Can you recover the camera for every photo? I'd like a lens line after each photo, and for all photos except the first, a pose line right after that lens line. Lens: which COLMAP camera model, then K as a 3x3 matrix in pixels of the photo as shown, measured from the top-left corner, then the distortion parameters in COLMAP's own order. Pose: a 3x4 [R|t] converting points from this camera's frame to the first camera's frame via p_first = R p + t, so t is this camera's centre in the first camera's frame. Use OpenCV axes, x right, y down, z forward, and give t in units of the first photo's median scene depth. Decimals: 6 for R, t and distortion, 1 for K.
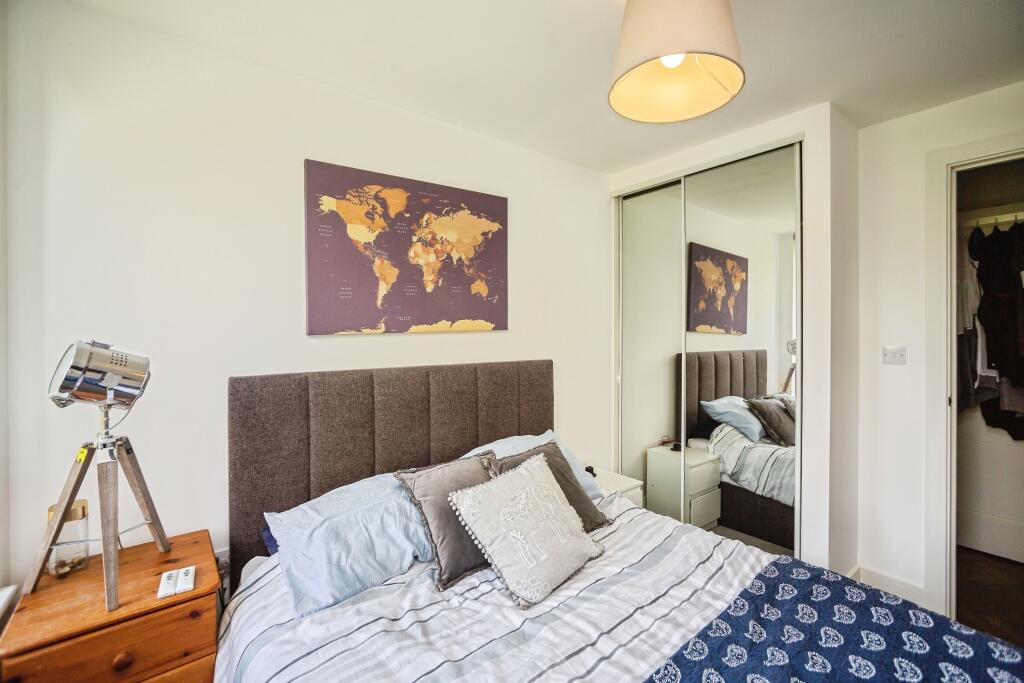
lens RADIAL K [[448.6, 0, 514.8], [0, 448.6, 334.7], [0, 0, 1]] dist [-0.014292, 0.003266]
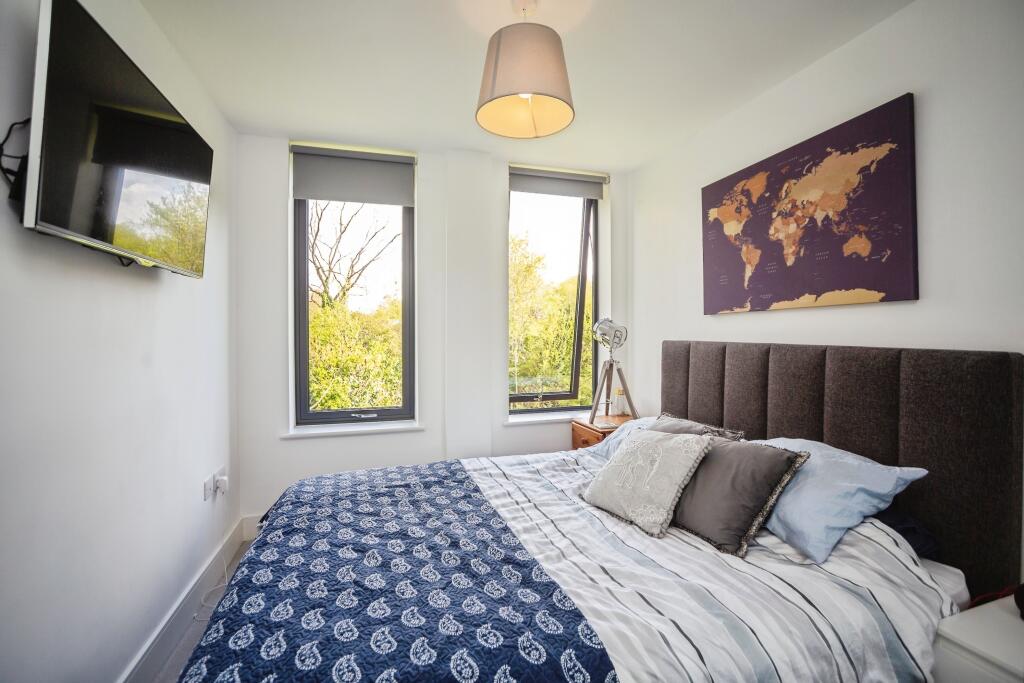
lens RADIAL K [[448.6, 0, 513.9], [0, 448.6, 335.2], [0, 0, 1]] dist [-0.014292, 0.003266]
pose [[-0.355913, 0.025593, -0.934169, 0.902613], [0.007403, 0.999671, 0.024567, 0.023324], [0.934490, 0.001828, -0.355985, 0.807140]]
